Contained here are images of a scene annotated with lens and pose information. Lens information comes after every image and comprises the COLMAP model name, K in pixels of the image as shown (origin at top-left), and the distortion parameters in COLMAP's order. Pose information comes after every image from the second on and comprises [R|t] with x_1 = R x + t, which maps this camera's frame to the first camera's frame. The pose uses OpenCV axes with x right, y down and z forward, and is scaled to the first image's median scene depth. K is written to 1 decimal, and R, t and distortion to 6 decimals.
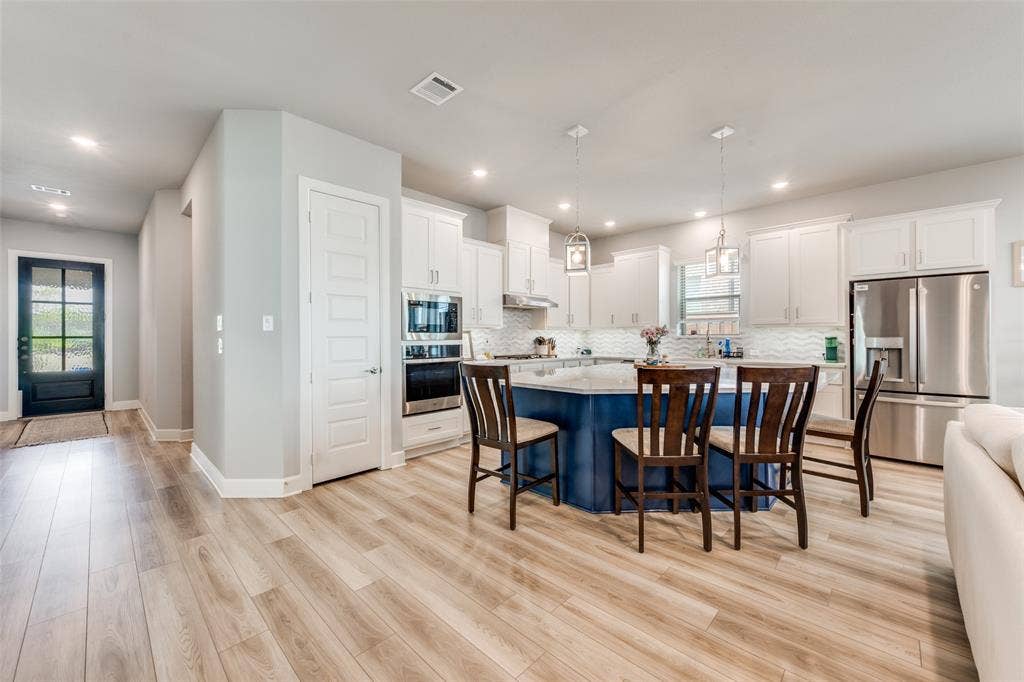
lens RADIAL K [[403.5, 0, 513.6], [0, 403.5, 339.5], [0, 0, 1]] dist [-0.002511, -0.000257]
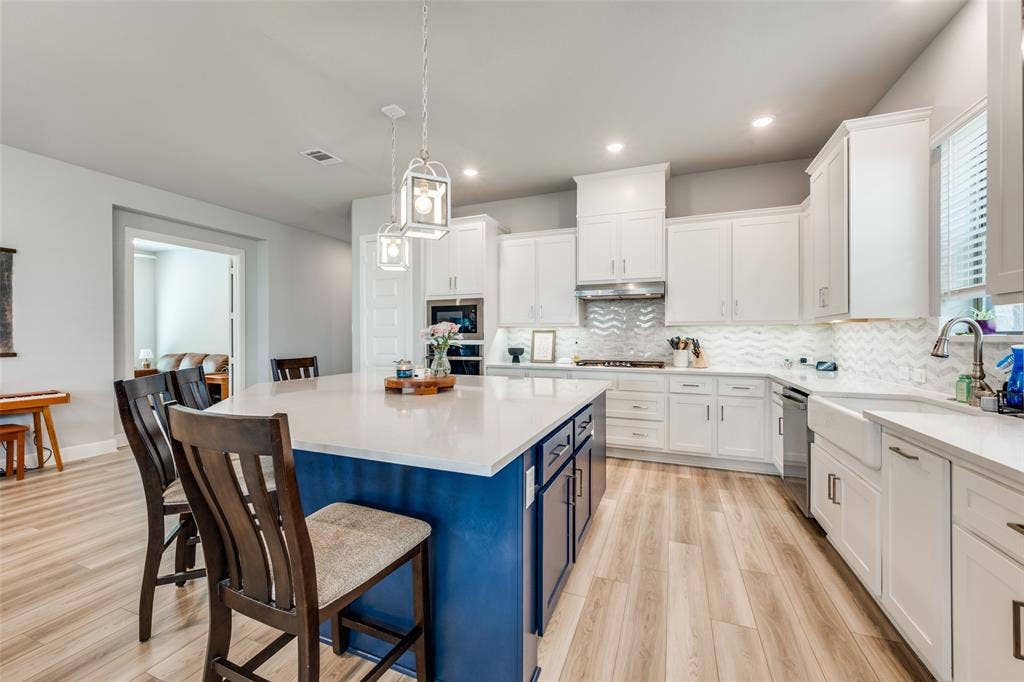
lens RADIAL K [[403.5, 0, 516.0], [0, 403.5, 335.9], [0, 0, 1]] dist [-0.002511, -0.000257]
pose [[0.367267, -0.011655, -0.930043, 0.701401], [-0.006406, 0.999866, -0.015060, 0.004795], [0.930094, 0.011489, 0.367143, 0.586886]]
